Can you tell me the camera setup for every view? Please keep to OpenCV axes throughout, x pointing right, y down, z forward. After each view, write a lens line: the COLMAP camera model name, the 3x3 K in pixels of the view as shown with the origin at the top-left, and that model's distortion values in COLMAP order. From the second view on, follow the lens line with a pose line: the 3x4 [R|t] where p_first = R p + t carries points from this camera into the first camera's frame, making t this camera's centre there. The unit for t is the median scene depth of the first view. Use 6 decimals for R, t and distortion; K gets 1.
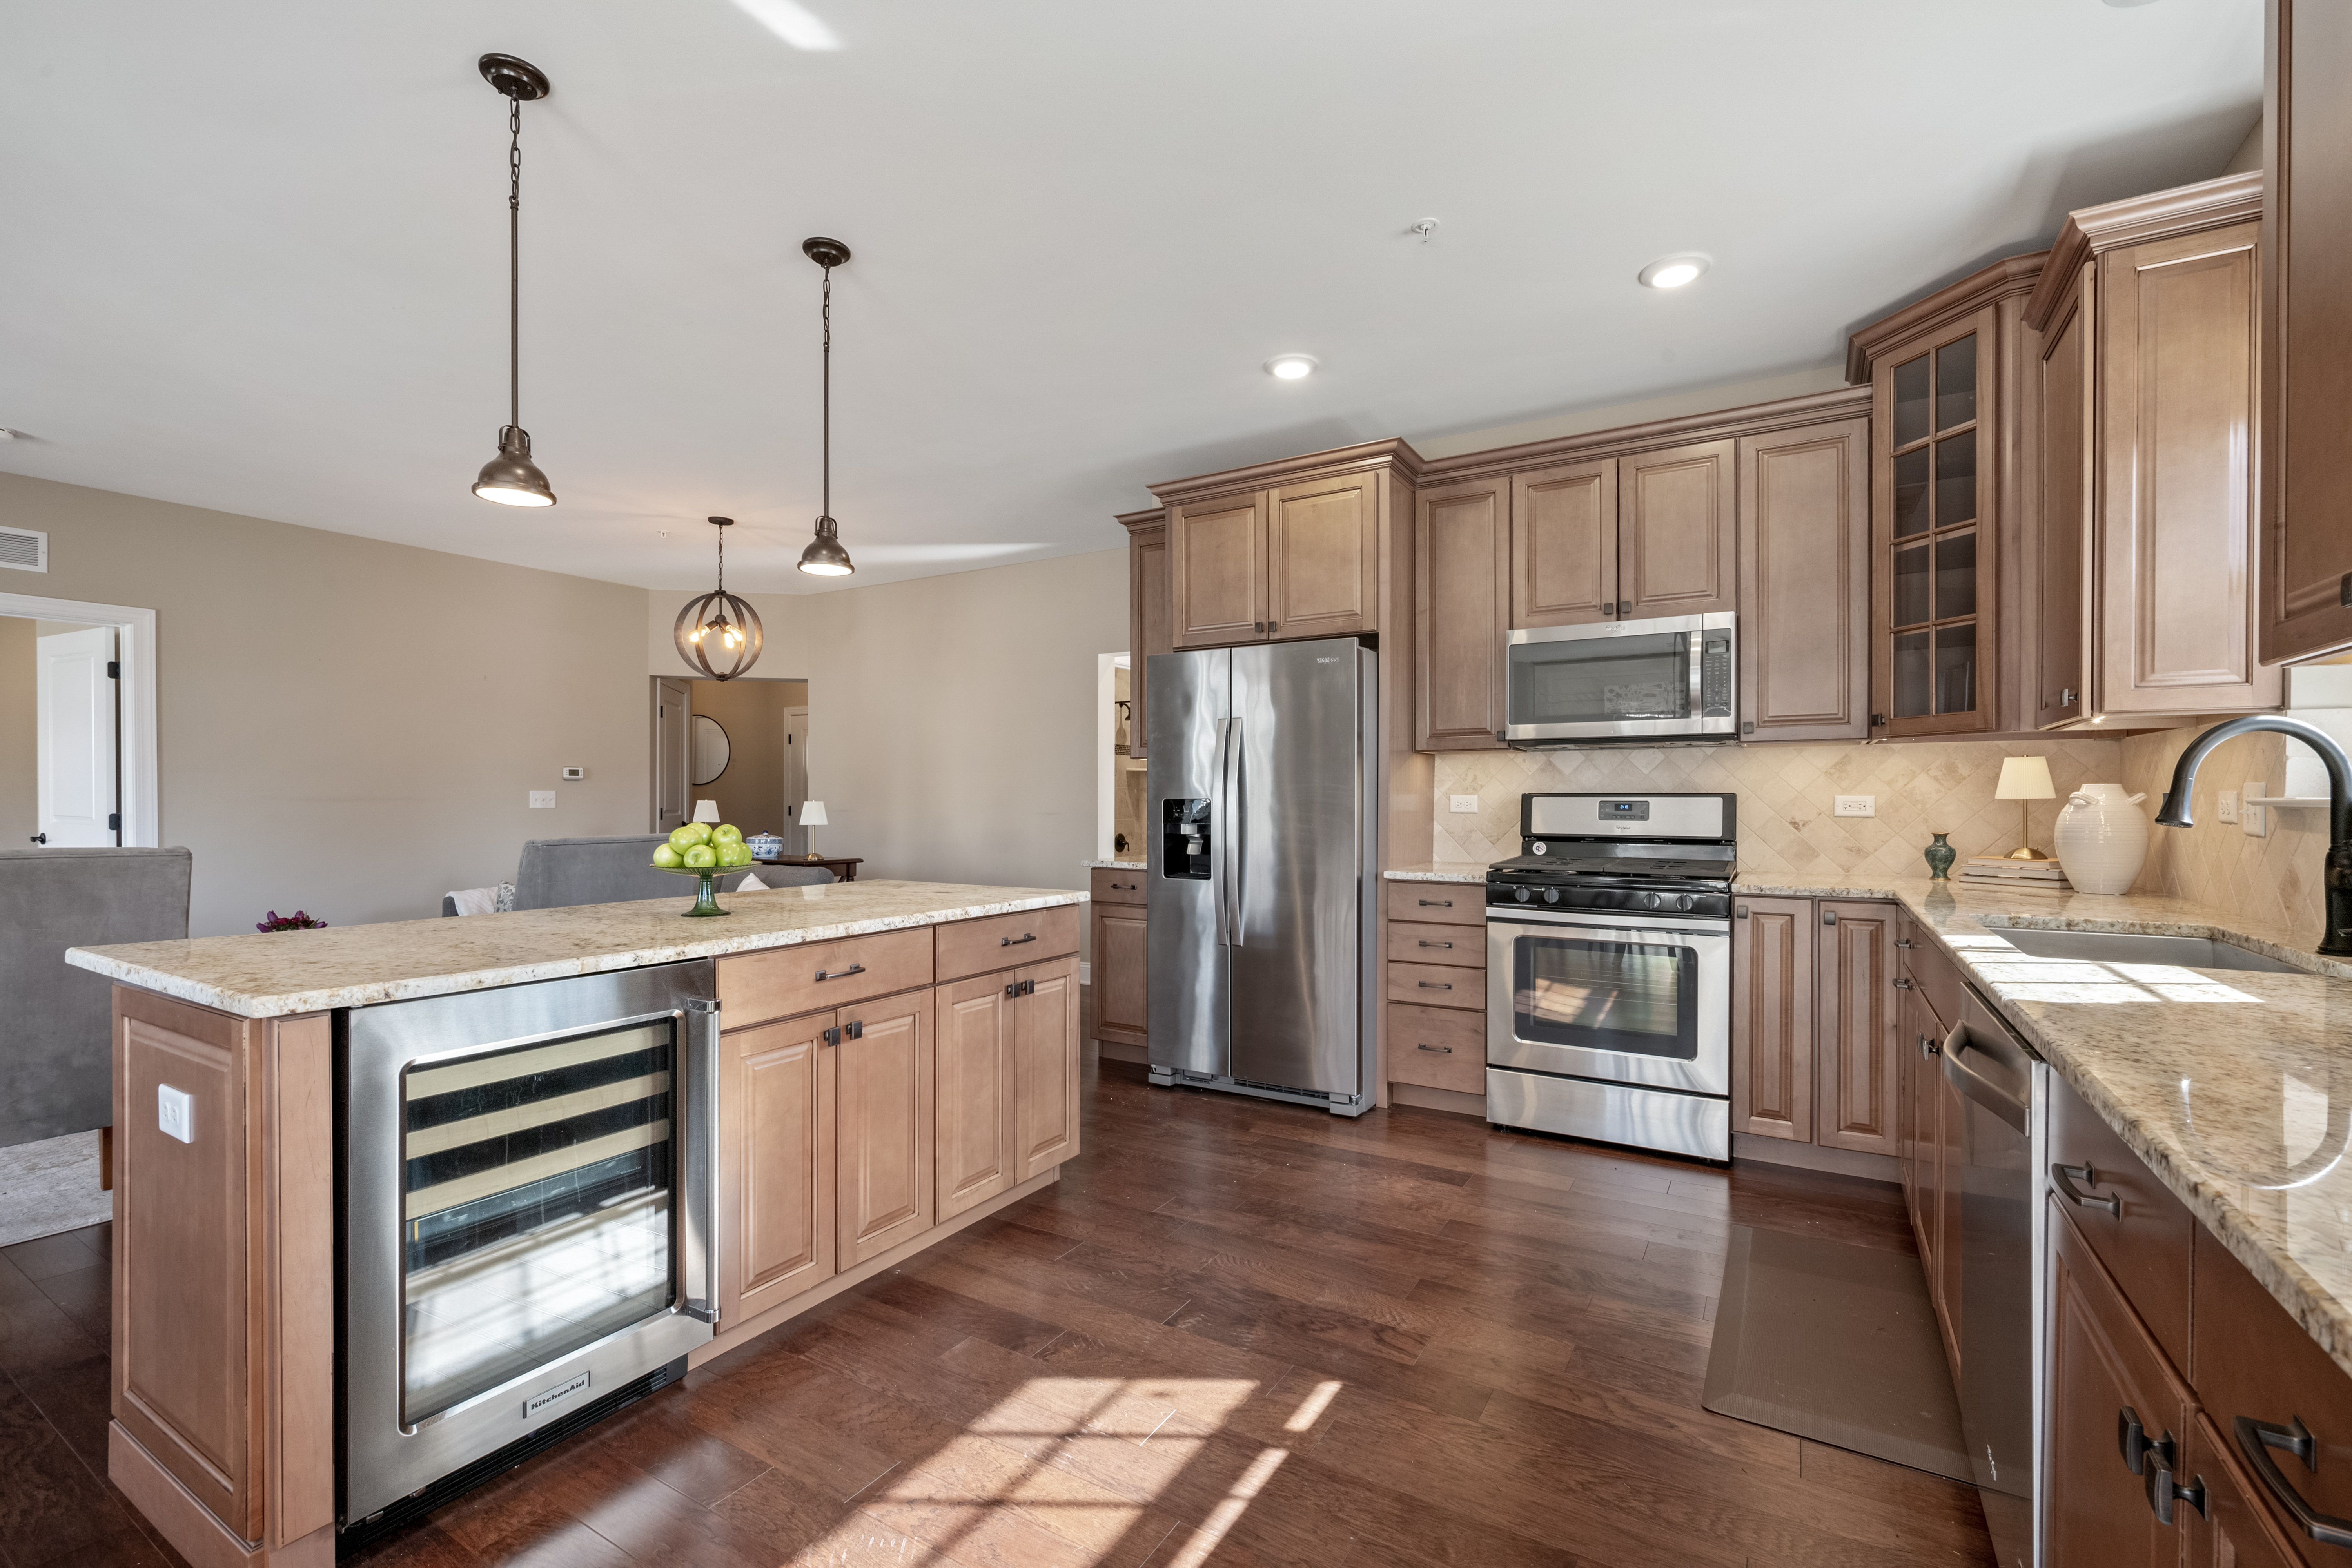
lens RADIAL K [[1001.8, 0, 1195.7], [0, 1001.8, 805.1], [0, 0, 1]] dist [-0.001195, 0.000238]
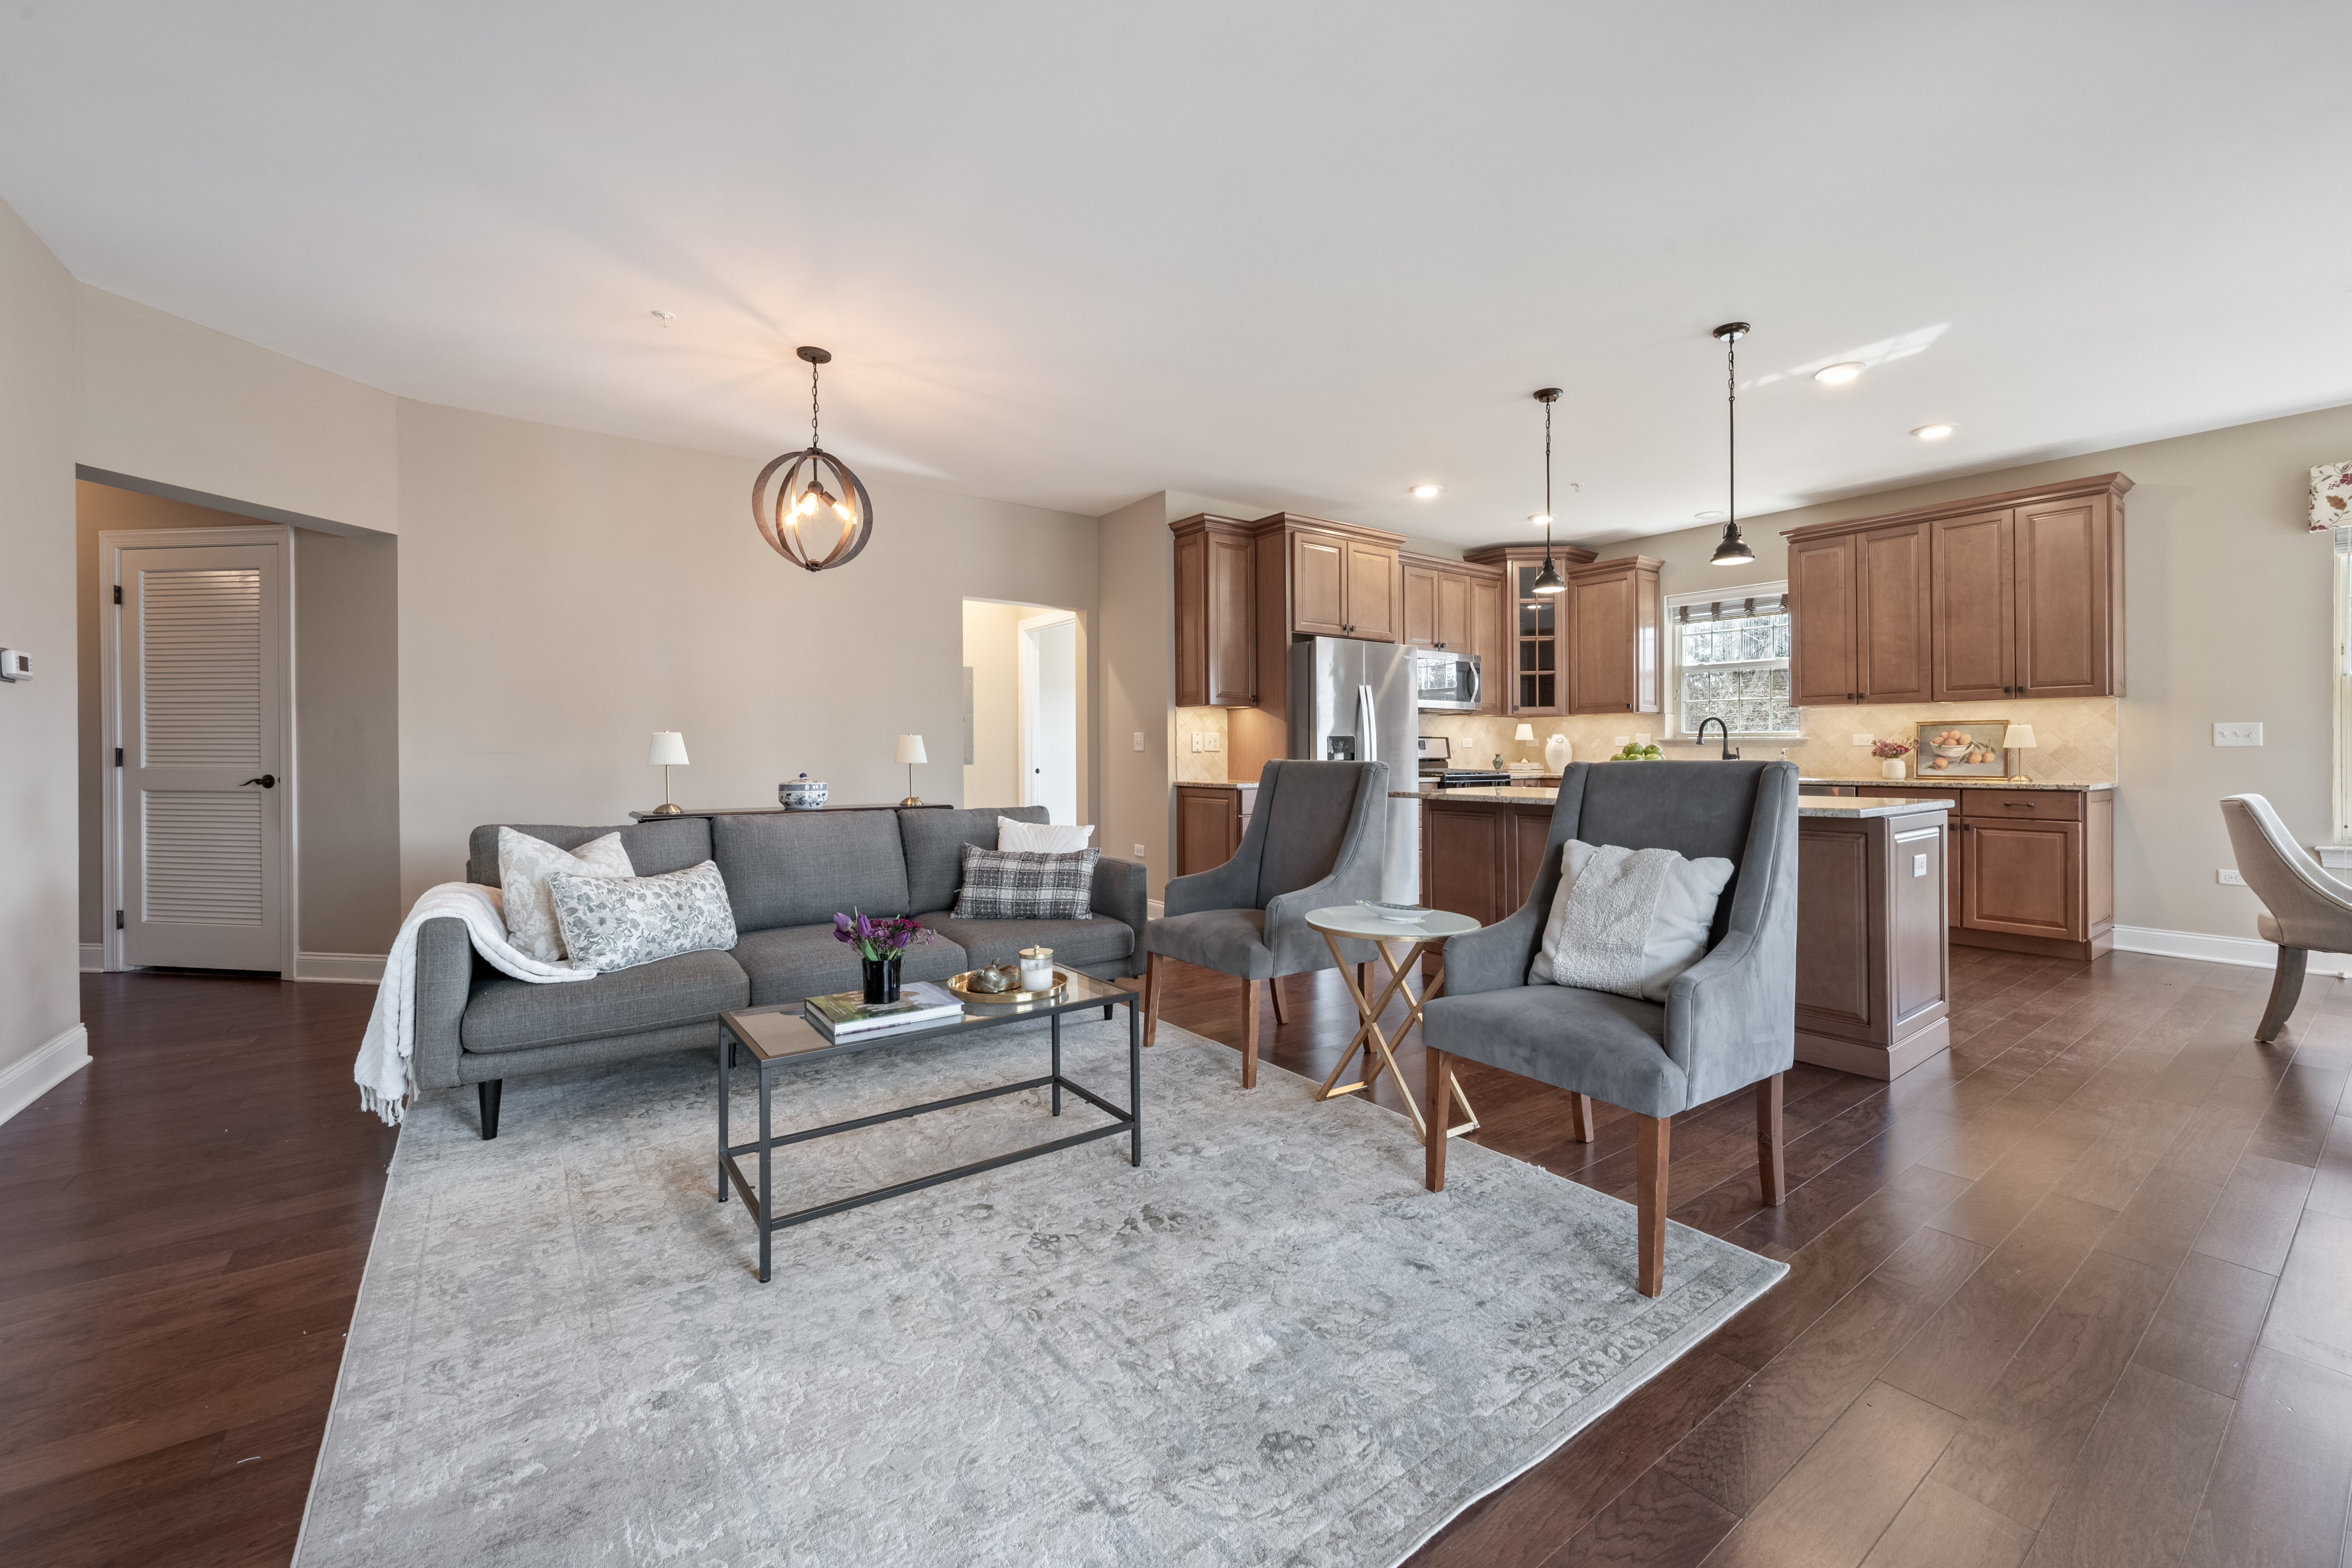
lens RADIAL K [[919.0, 0, 1203.6], [0, 919.0, 755.0], [0, 0, 1]] dist [-0.009836, -0.000250]
pose [[0.396847, -0.003160, 0.917879, -1.523655], [0.008537, 0.999964, -0.000249, 0.023670], [-0.917845, 0.007934, 0.396860, 0.721486]]
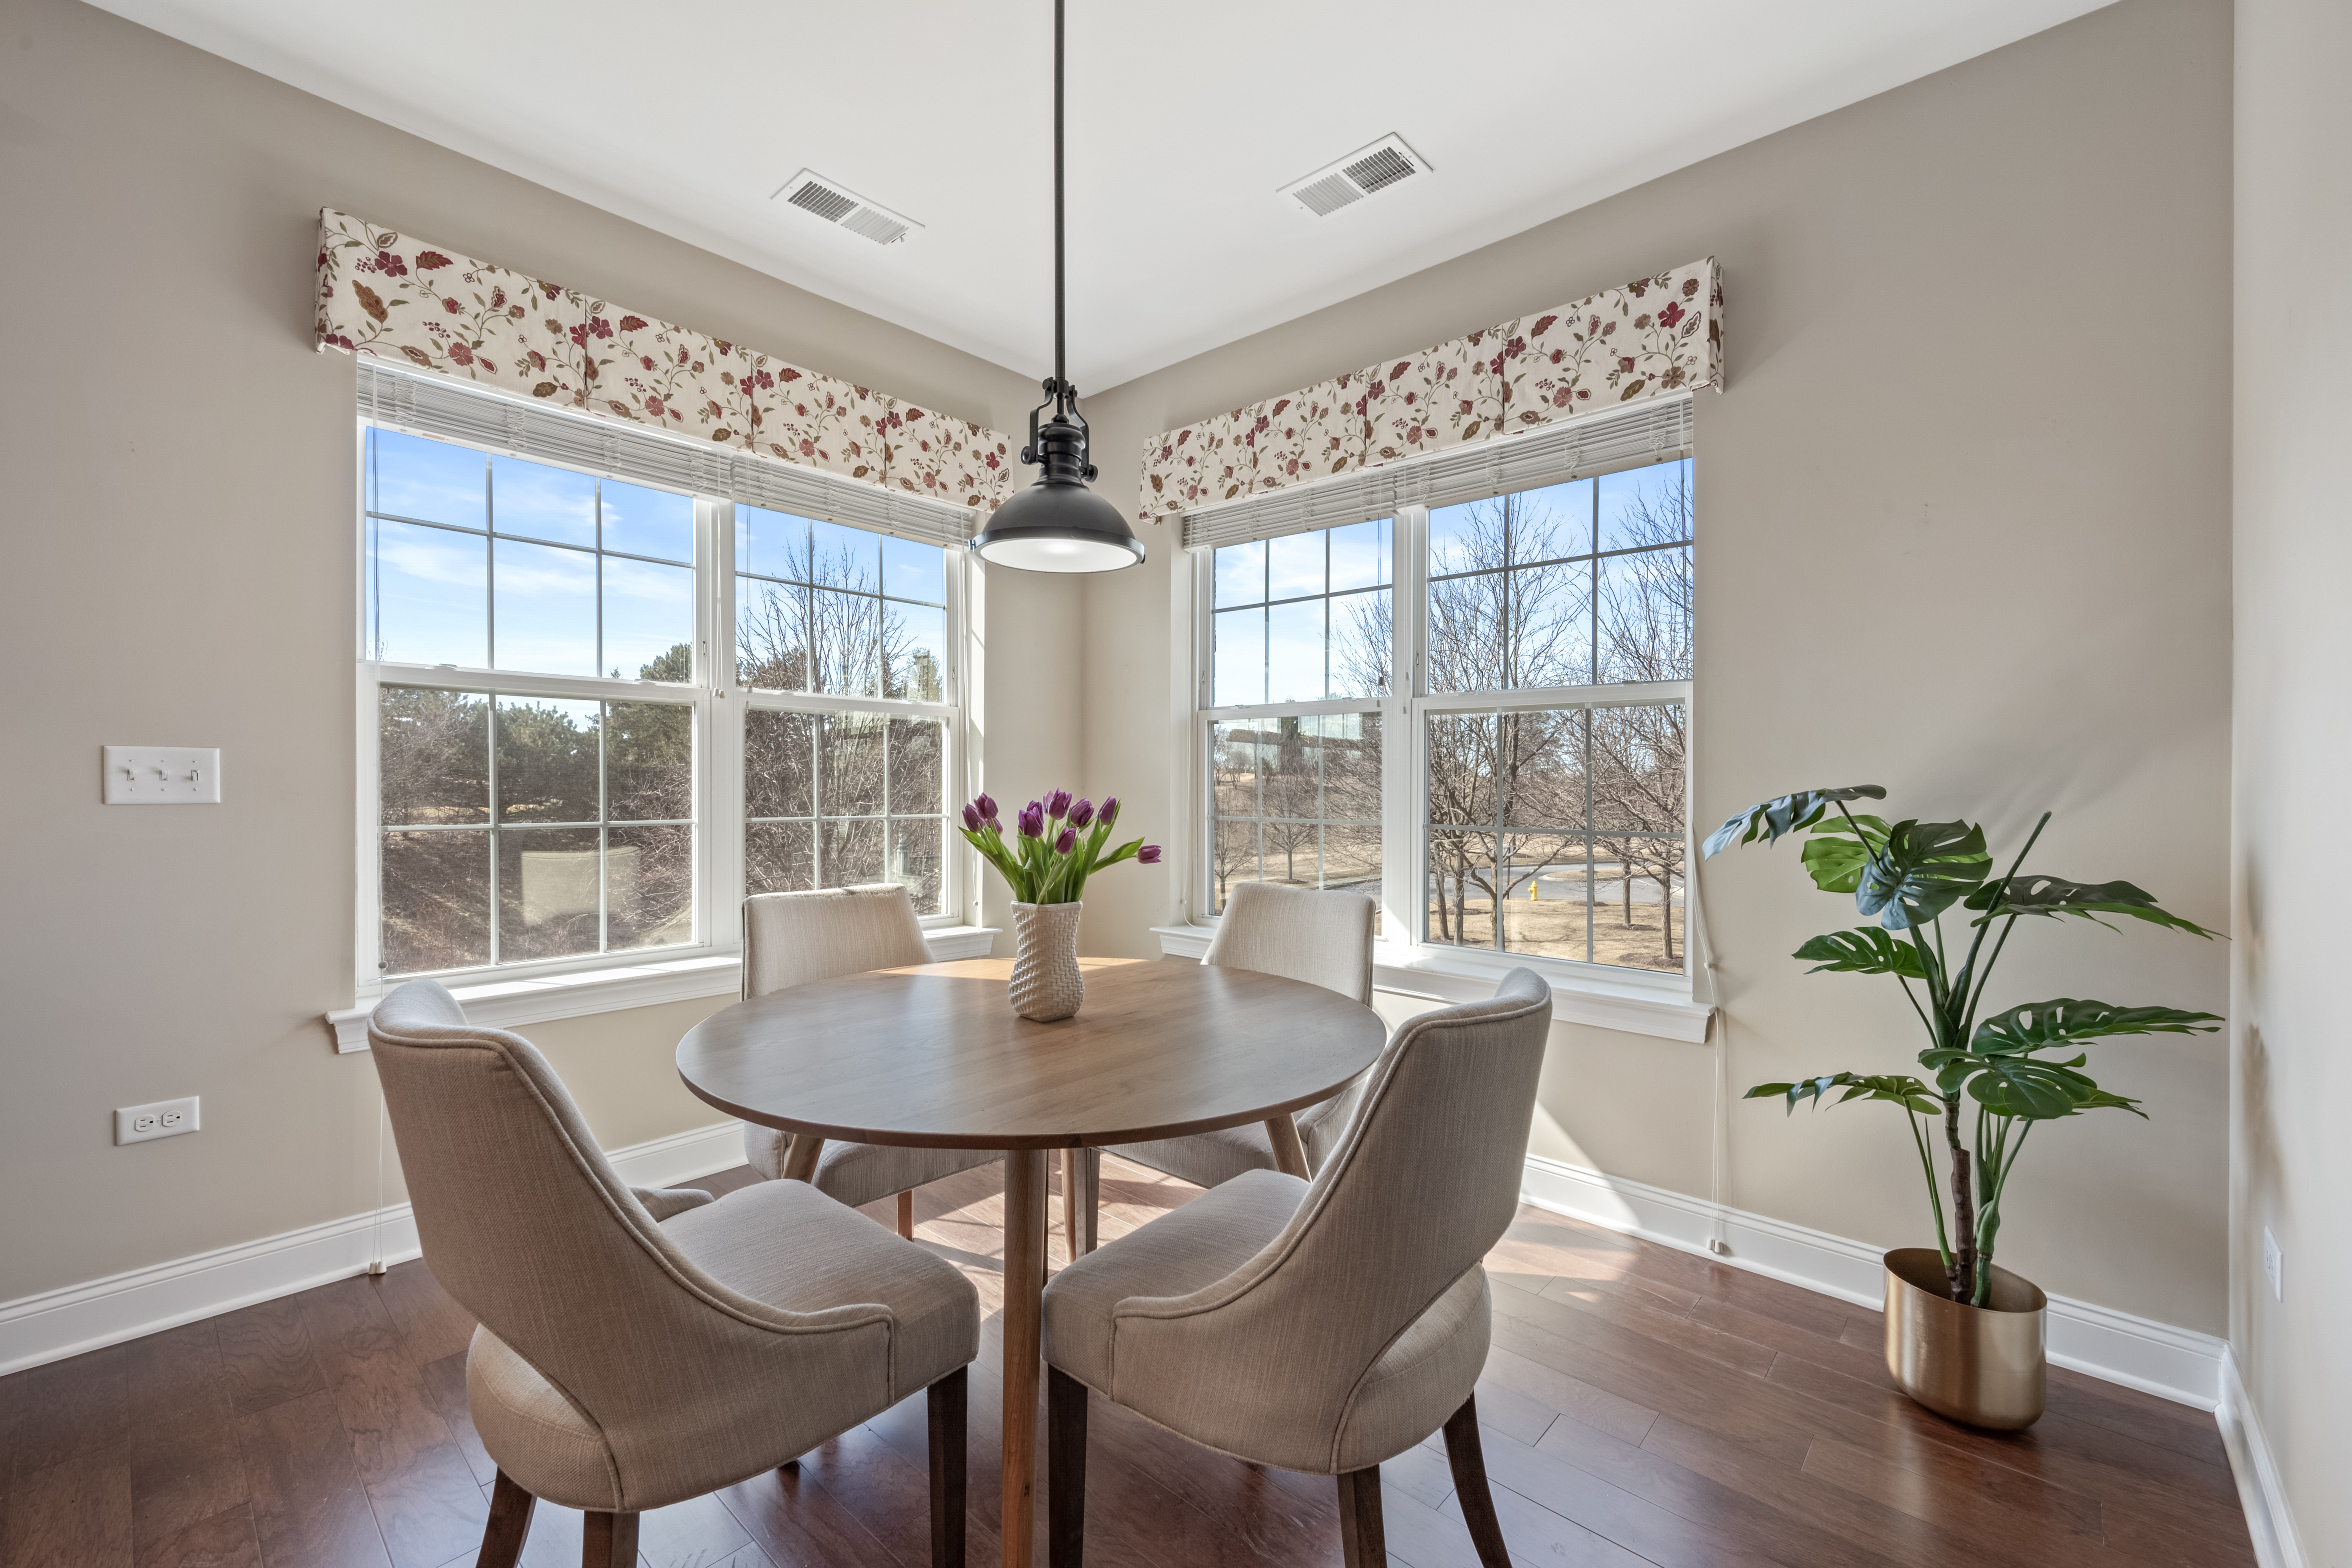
lens RADIAL K [[1001.8, 0, 1150.9], [0, 1001.8, 785.5], [0, 0, 1]] dist [-0.001195, 0.000238]
pose [[-0.975899, -0.007279, 0.218101, -0.469106], [-0.006229, 0.999965, 0.005501, 0.006069], [-0.218134, 0.004010, -0.975911, 0.339098]]
